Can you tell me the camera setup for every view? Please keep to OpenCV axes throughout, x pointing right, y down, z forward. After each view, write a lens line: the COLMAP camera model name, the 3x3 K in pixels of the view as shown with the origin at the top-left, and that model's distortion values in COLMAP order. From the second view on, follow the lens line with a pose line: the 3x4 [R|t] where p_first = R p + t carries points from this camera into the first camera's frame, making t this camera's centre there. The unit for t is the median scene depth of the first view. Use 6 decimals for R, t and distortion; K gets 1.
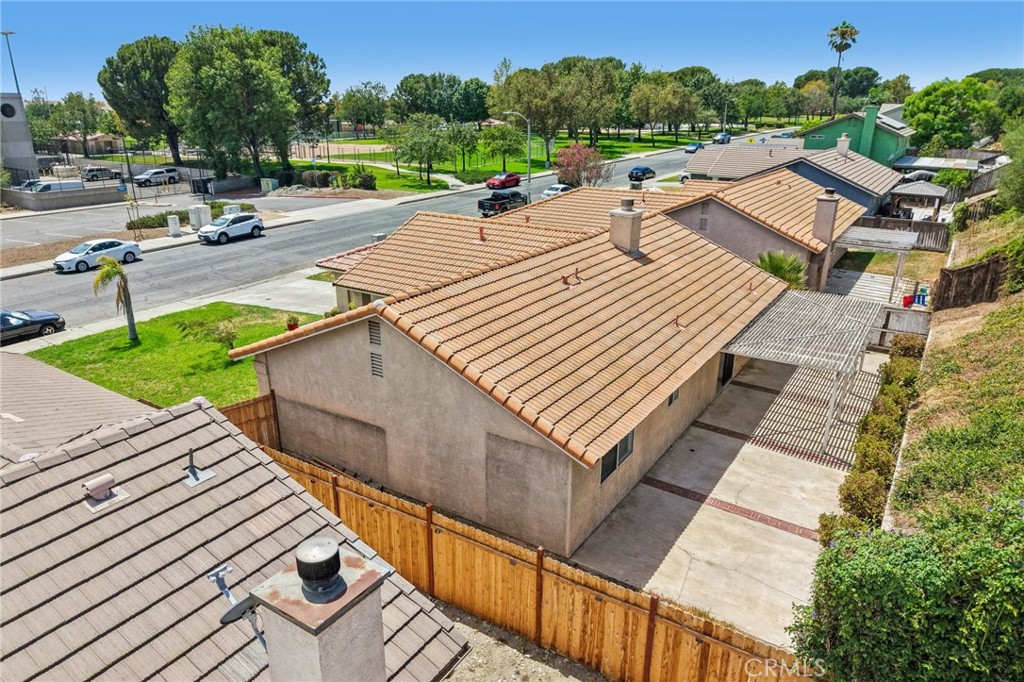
lens RADIAL K [[690.5, 0, 506.5], [0, 690.5, 343.8], [0, 0, 1]] dist [0.025793, -0.023467]
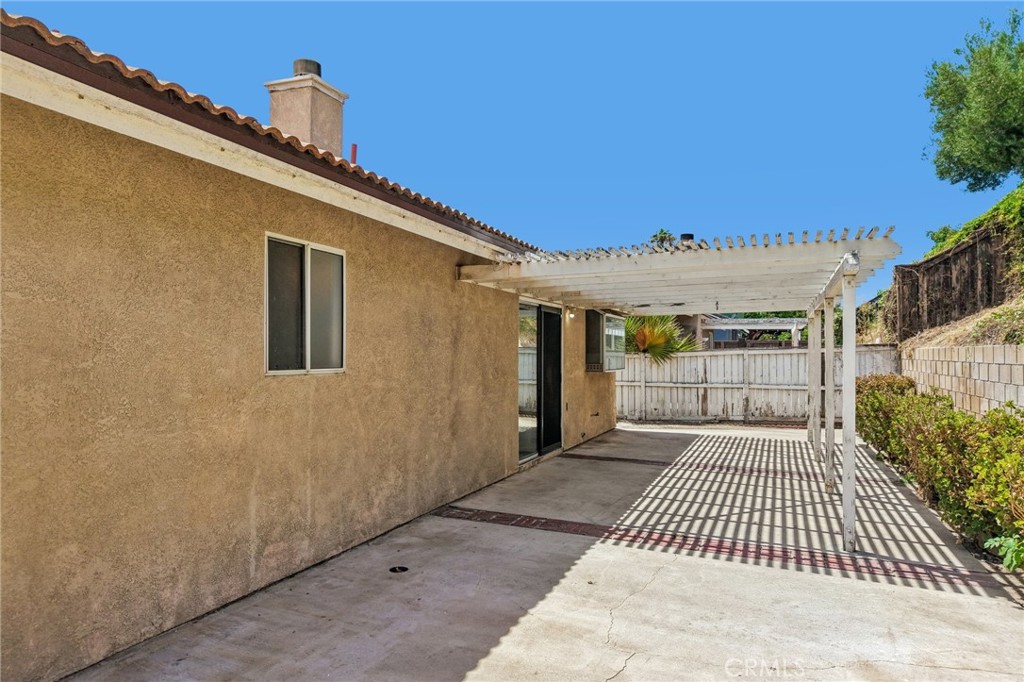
lens RADIAL K [[690.5, 0, 510.3], [0, 690.5, 350.1], [0, 0, 1]] dist [0.025793, -0.023467]
pose [[0.979048, -0.002418, 0.203615, 0.199179], [0.070067, 0.942871, -0.325708, 0.126871], [-0.191195, 0.333151, 0.923285, 0.566333]]
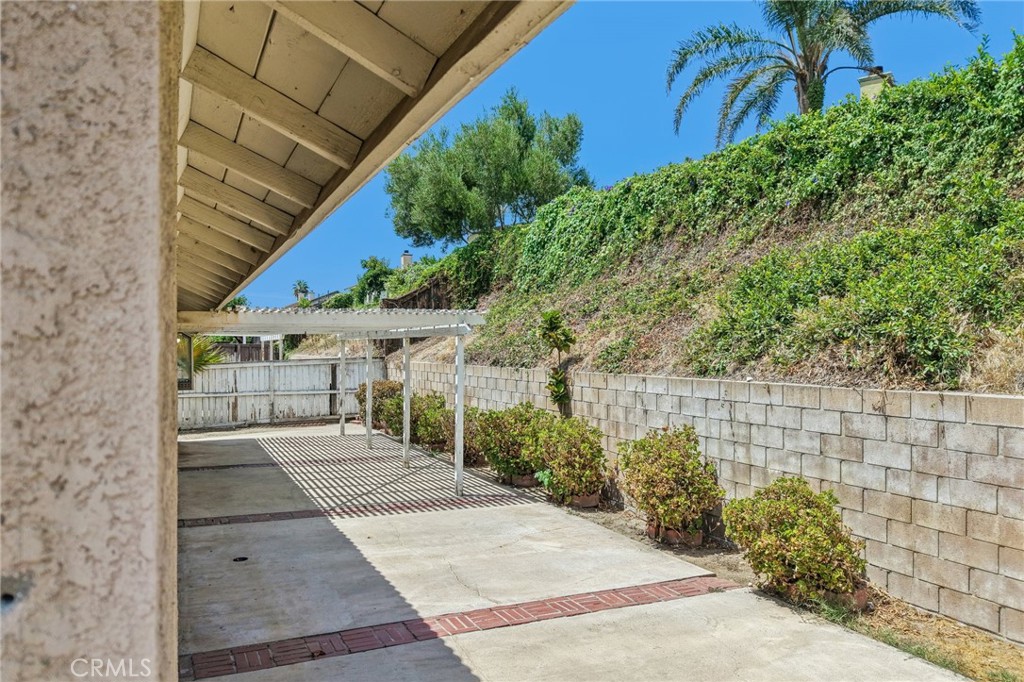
lens RADIAL K [[690.5, 0, 504.4], [0, 690.5, 336.7], [0, 0, 1]] dist [0.025793, -0.023467]
pose [[0.521211, 0.006592, 0.853402, 0.034585], [0.286027, 0.940787, -0.181956, 0.116345], [-0.804069, 0.338934, 0.488463, 0.536654]]
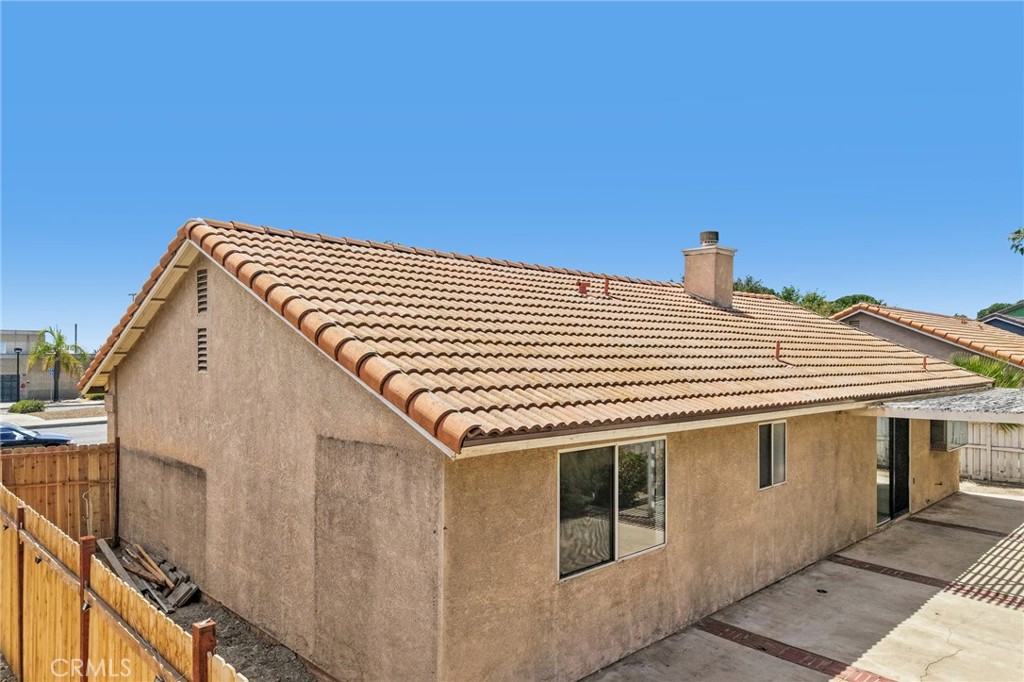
lens RADIAL K [[690.5, 0, 506.6], [0, 690.5, 355.8], [0, 0, 1]] dist [0.025793, -0.023467]
pose [[0.974431, -0.000075, -0.224689, 0.124319], [-0.073494, 0.944886, -0.319043, 0.131686], [0.212329, 0.327398, 0.920721, 0.340362]]
